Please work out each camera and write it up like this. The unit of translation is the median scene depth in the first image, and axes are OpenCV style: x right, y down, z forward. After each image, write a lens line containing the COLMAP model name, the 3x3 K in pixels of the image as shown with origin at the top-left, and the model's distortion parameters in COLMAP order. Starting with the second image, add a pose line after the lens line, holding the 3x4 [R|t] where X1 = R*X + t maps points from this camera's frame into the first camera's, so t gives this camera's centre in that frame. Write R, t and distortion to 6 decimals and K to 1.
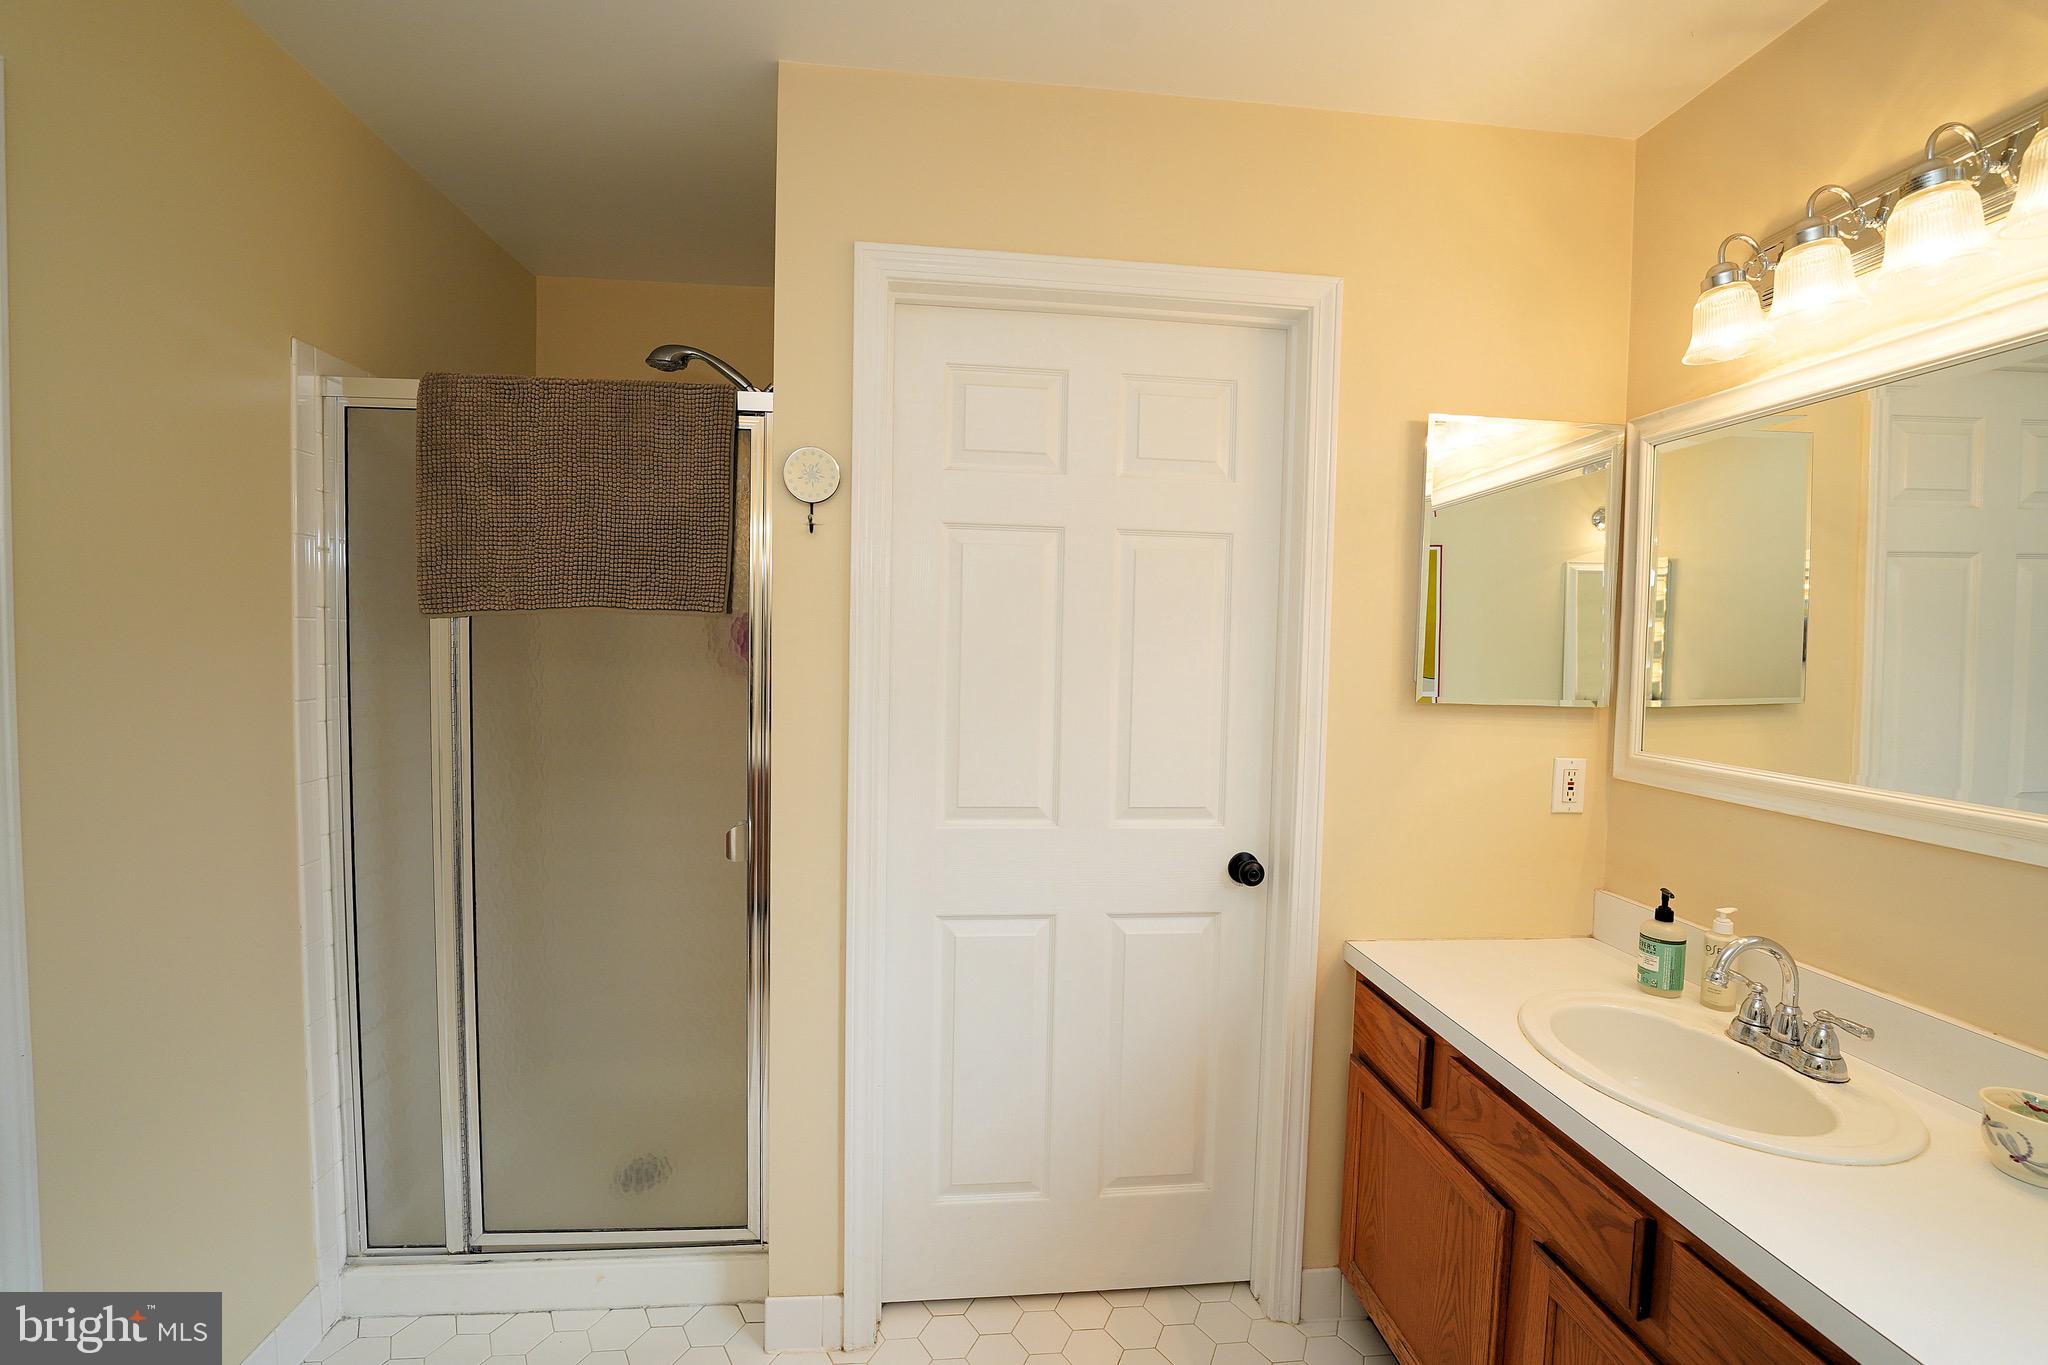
lens RADIAL K [[848.8, 0, 1026.5], [0, 848.8, 687.7], [0, 0, 1]] dist [-0.014384, -0.000006]
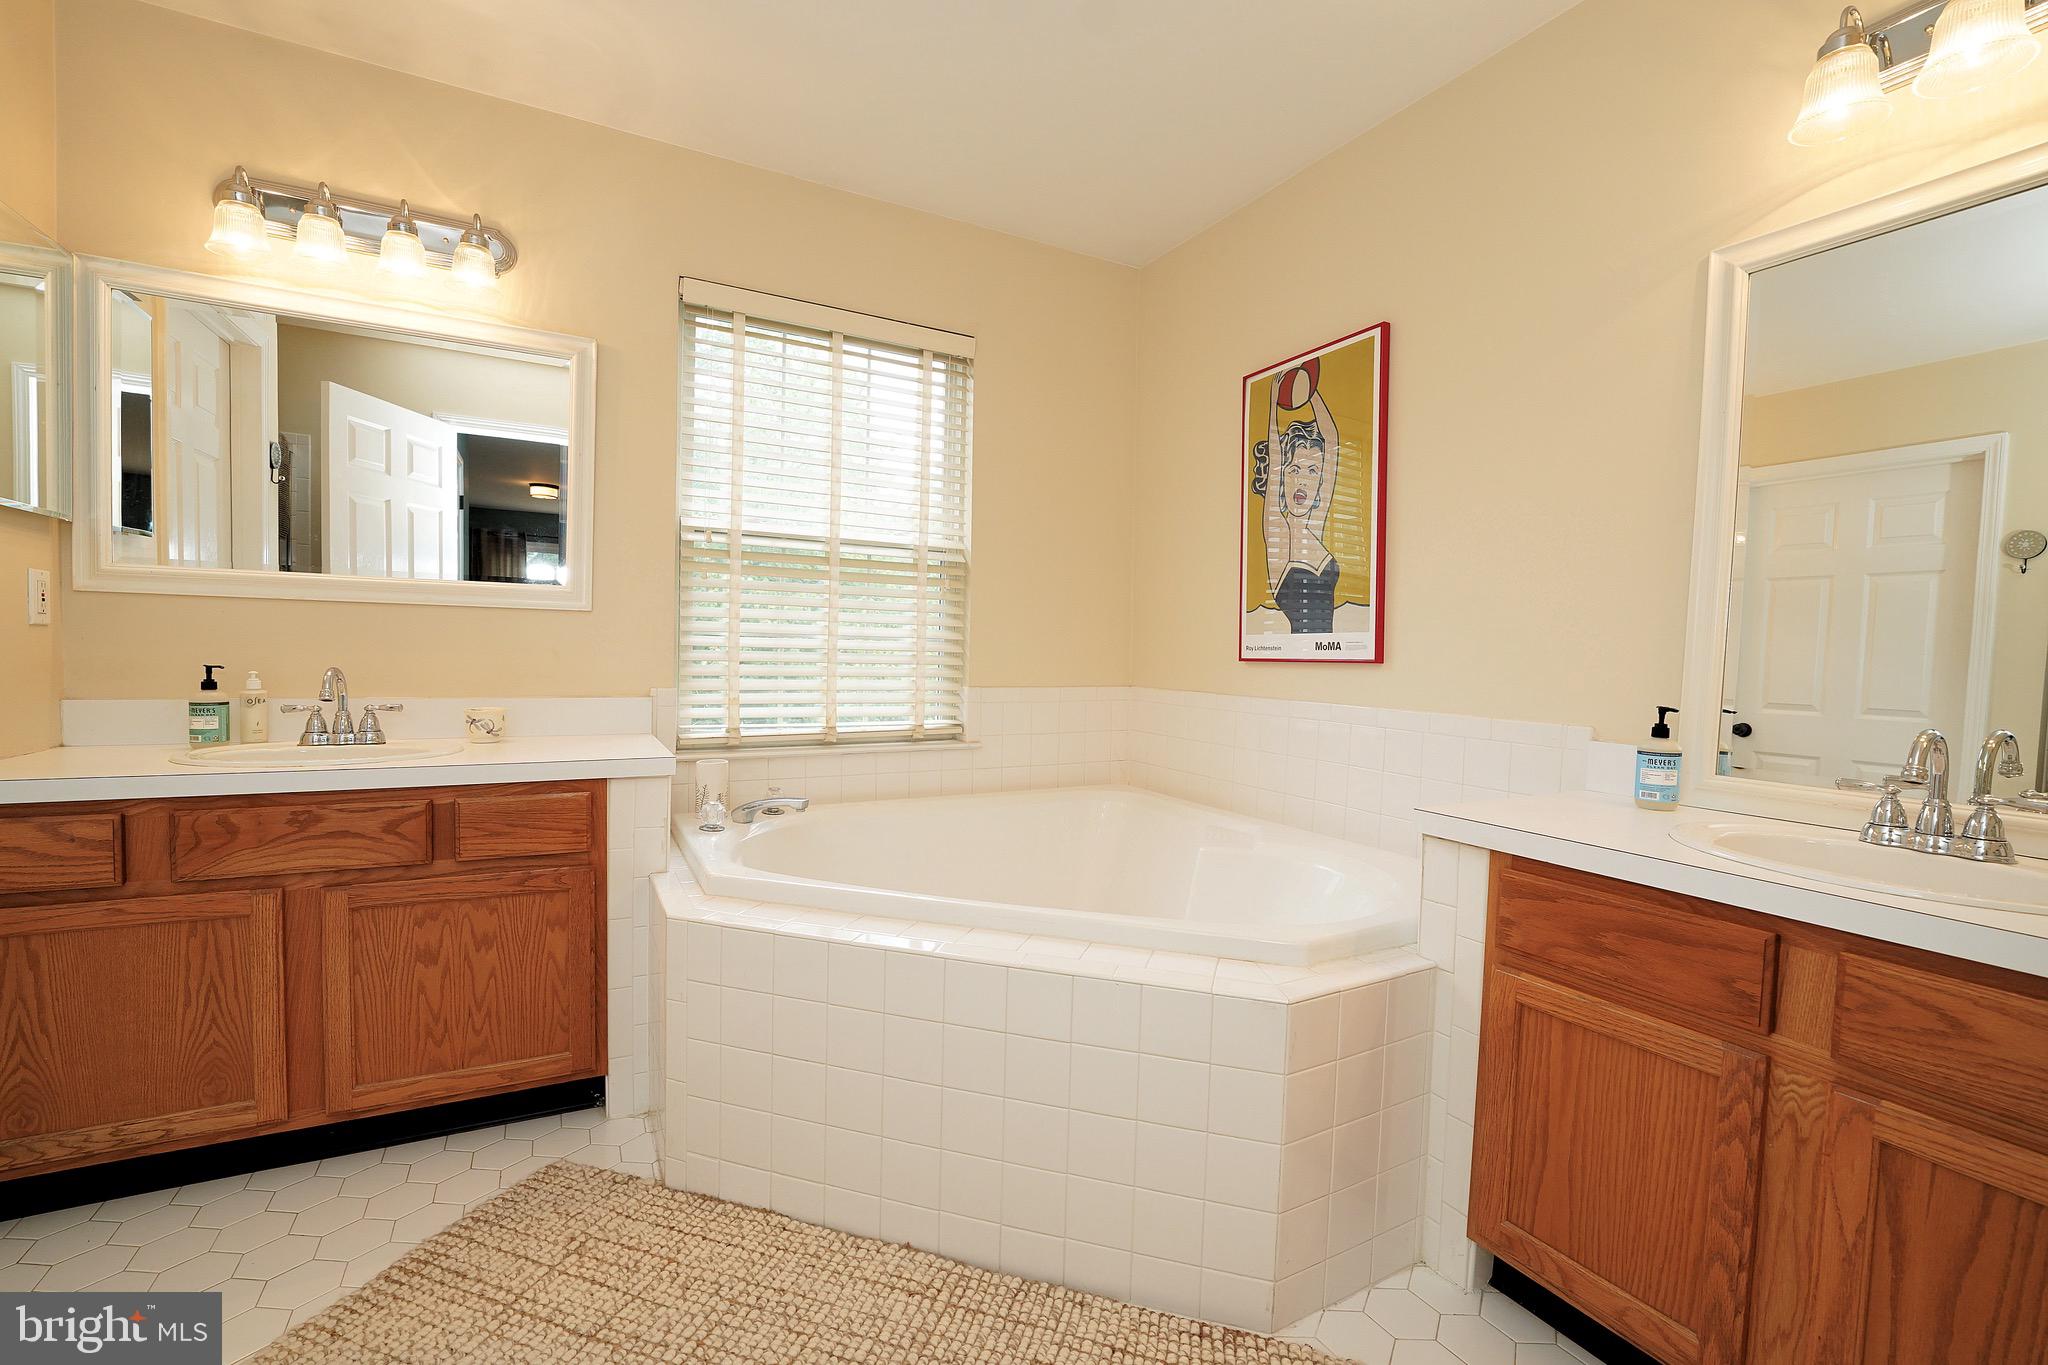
lens RADIAL K [[848.8, 0, 1025.4], [0, 848.8, 685.6], [0, 0, 1]] dist [-0.014384, -0.000006]
pose [[-0.389292, -0.066907, 0.918681, -0.970155], [0.013344, 0.996844, 0.078253, 0.211379], [-0.921018, 0.042722, -0.387171, 0.403895]]
